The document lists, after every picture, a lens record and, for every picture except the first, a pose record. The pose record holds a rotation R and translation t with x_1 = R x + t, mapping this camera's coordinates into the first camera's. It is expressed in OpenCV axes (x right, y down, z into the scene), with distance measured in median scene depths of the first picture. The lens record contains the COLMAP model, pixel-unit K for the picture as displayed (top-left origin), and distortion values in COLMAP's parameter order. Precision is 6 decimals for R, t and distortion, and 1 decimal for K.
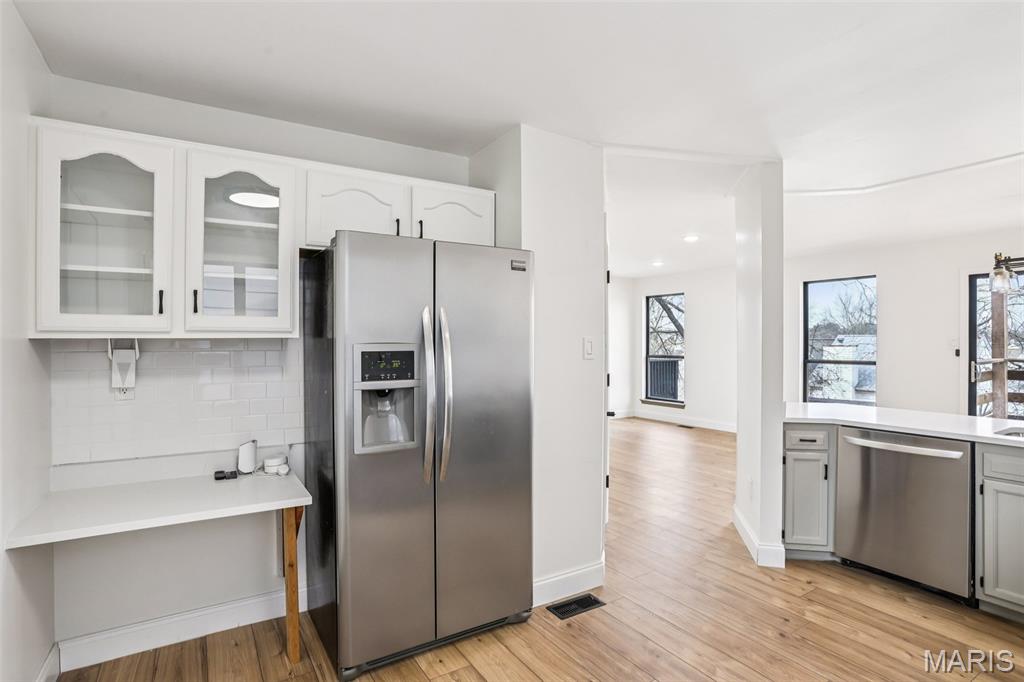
lens RADIAL K [[519.7, 0, 503.5], [0, 519.7, 340.3], [0, 0, 1]] dist [-0.061165, 0.025150]
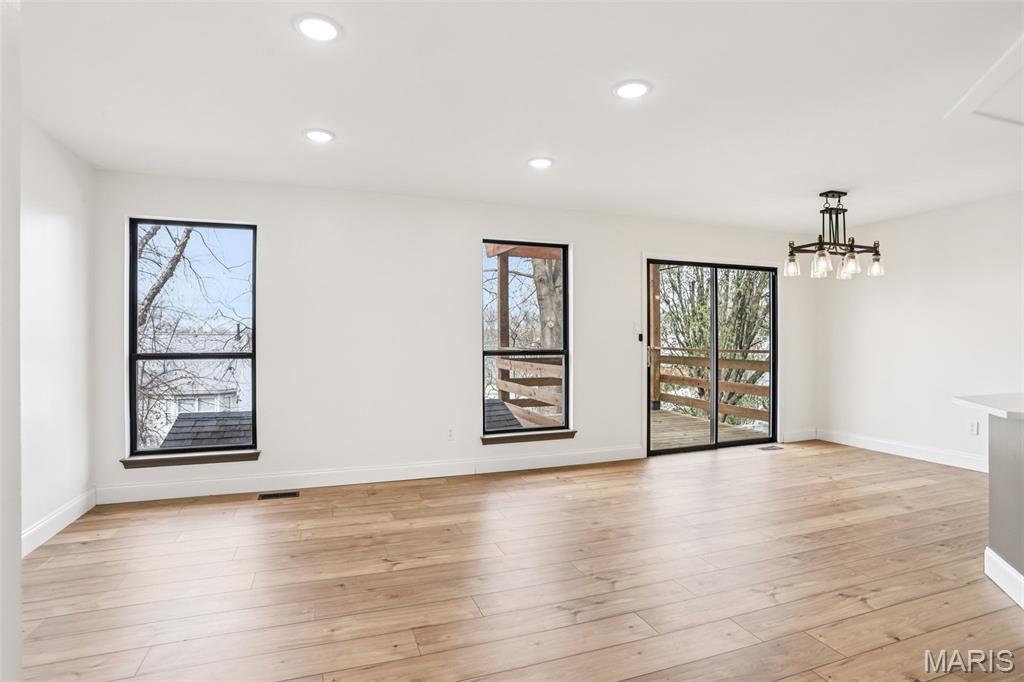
lens RADIAL K [[519.7, 0, 512.5], [0, 519.7, 332.9], [0, 0, 1]] dist [-0.061165, 0.025150]
pose [[0.197252, 0.015673, 0.980228, -0.211480], [-0.000253, 0.999873, -0.015936, 0.054030], [-0.980353, 0.002896, 0.197231, 1.801094]]
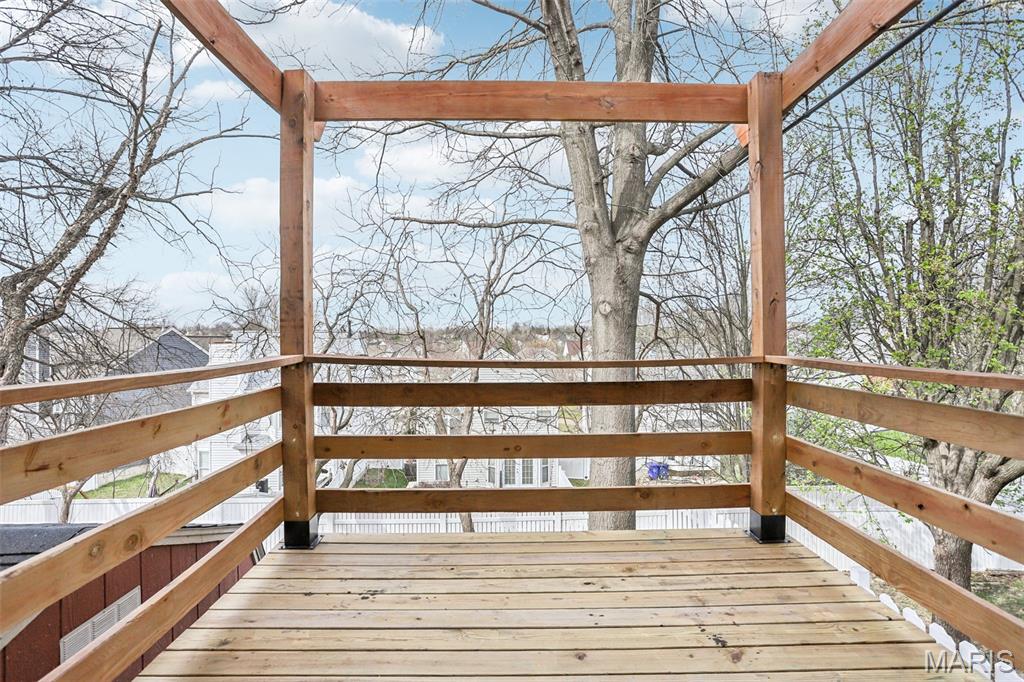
lens RADIAL K [[519.7, 0, 512.5], [0, 519.7, 339.4], [0, 0, 1]] dist [-0.061165, 0.025150]
pose [[0.509941, 0.001477, 0.860208, 1.705643], [-0.000188, 0.999999, -0.001606, 0.057962], [-0.860209, 0.000658, 0.509941, 1.514381]]
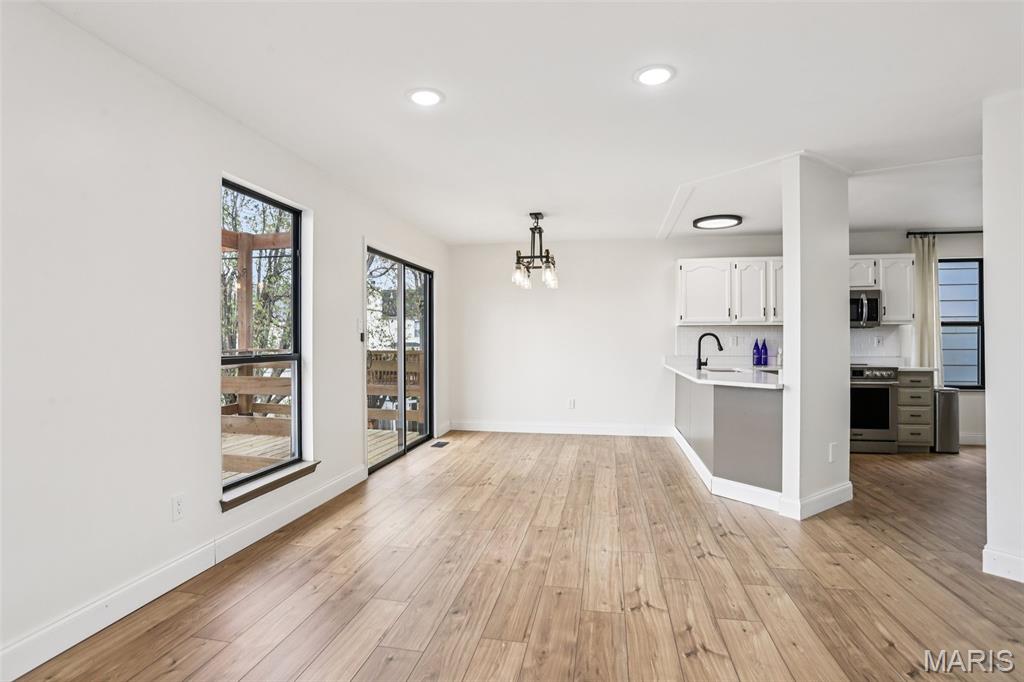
lens RADIAL K [[519.7, 0, 507.6], [0, 519.7, 331.0], [0, 0, 1]] dist [-0.061165, 0.025150]
pose [[-0.733910, 0.013802, 0.679107, 0.274493], [0.002353, 0.999839, -0.017777, 0.051469], [-0.679243, -0.011449, -0.733824, 2.510304]]
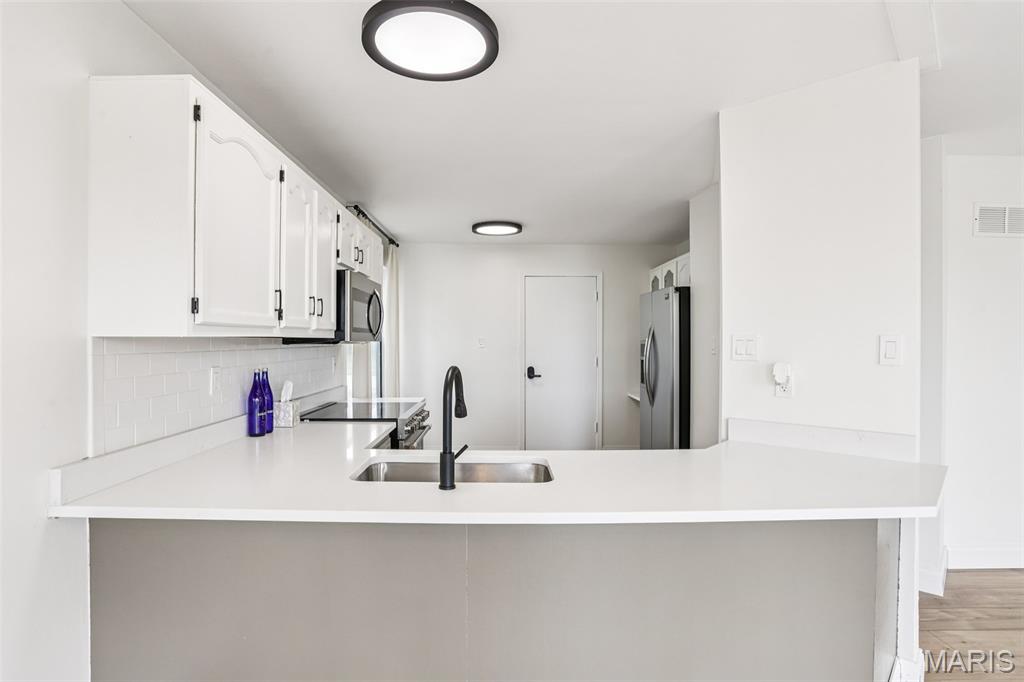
lens RADIAL K [[519.7, 0, 517.9], [0, 519.7, 339.5], [0, 0, 1]] dist [-0.061165, 0.025150]
pose [[-0.513693, 0.000607, -0.857974, 1.411253], [-0.000506, 0.999999, 0.001011, -0.001186], [0.857974, 0.000953, -0.513693, 1.120411]]
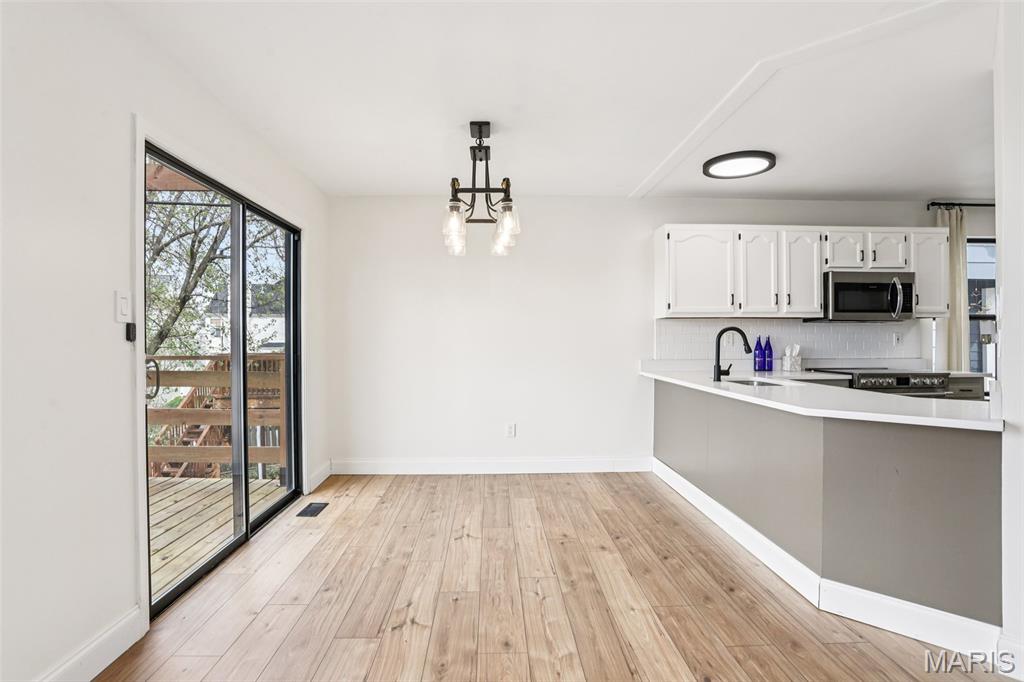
lens RADIAL K [[519.7, 0, 505.1], [0, 519.7, 338.4], [0, 0, 1]] dist [-0.061165, 0.025150]
pose [[-0.862670, 0.006152, 0.505730, 0.808923], [0.005803, 0.999981, -0.002266, 0.055139], [-0.505734, 0.000980, -0.862689, 2.042565]]
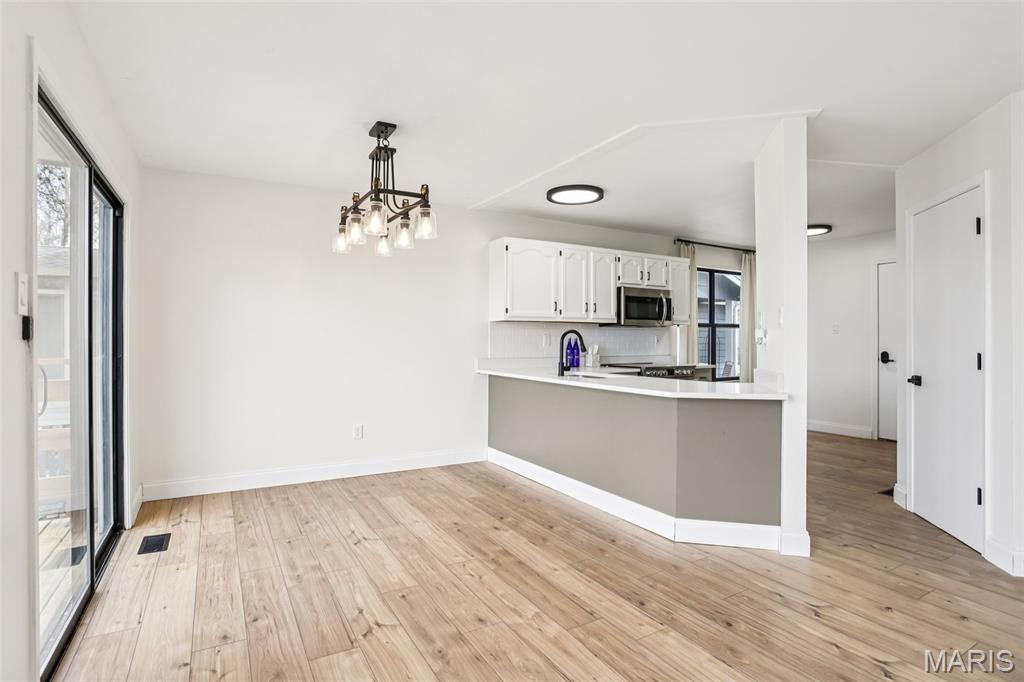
lens RADIAL K [[519.7, 0, 510.6], [0, 519.7, 335.2], [0, 0, 1]] dist [-0.061165, 0.025150]
pose [[-0.999407, 0.001266, 0.034423, 1.072422], [0.001029, 0.999976, -0.006914, 0.053065], [-0.034431, -0.006875, -0.999383, 2.191647]]
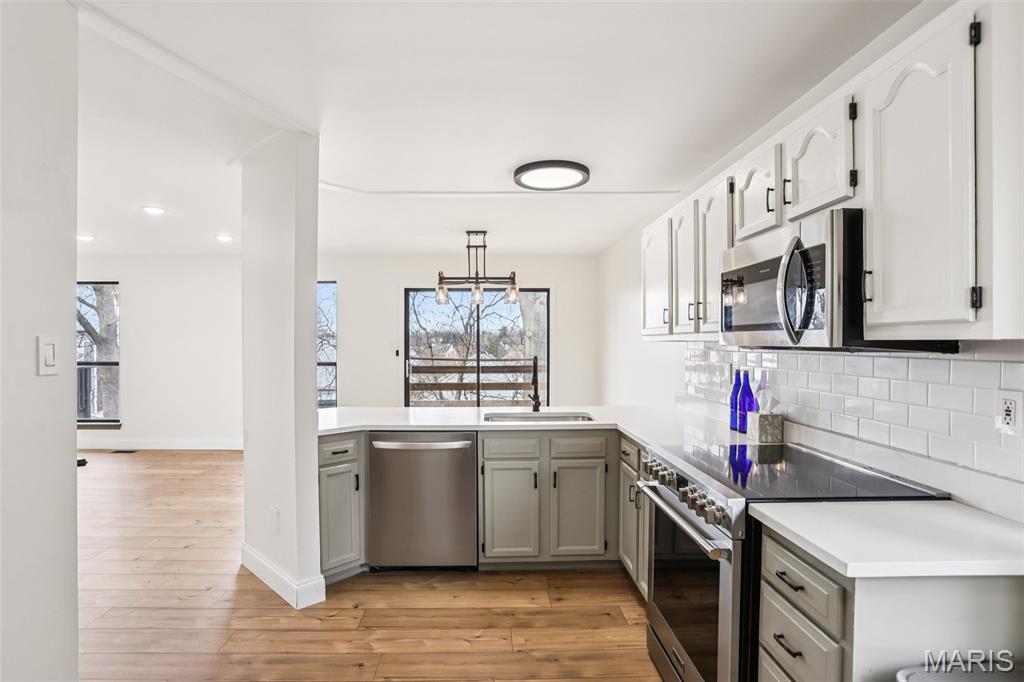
lens RADIAL K [[519.7, 0, 505.4], [0, 519.7, 349.5], [0, 0, 1]] dist [-0.061165, 0.025150]
pose [[0.502594, -0.009610, 0.864469, -0.051002], [-0.002330, 0.999920, 0.012470, 0.000427], [-0.864520, -0.008281, 0.502531, 0.284217]]
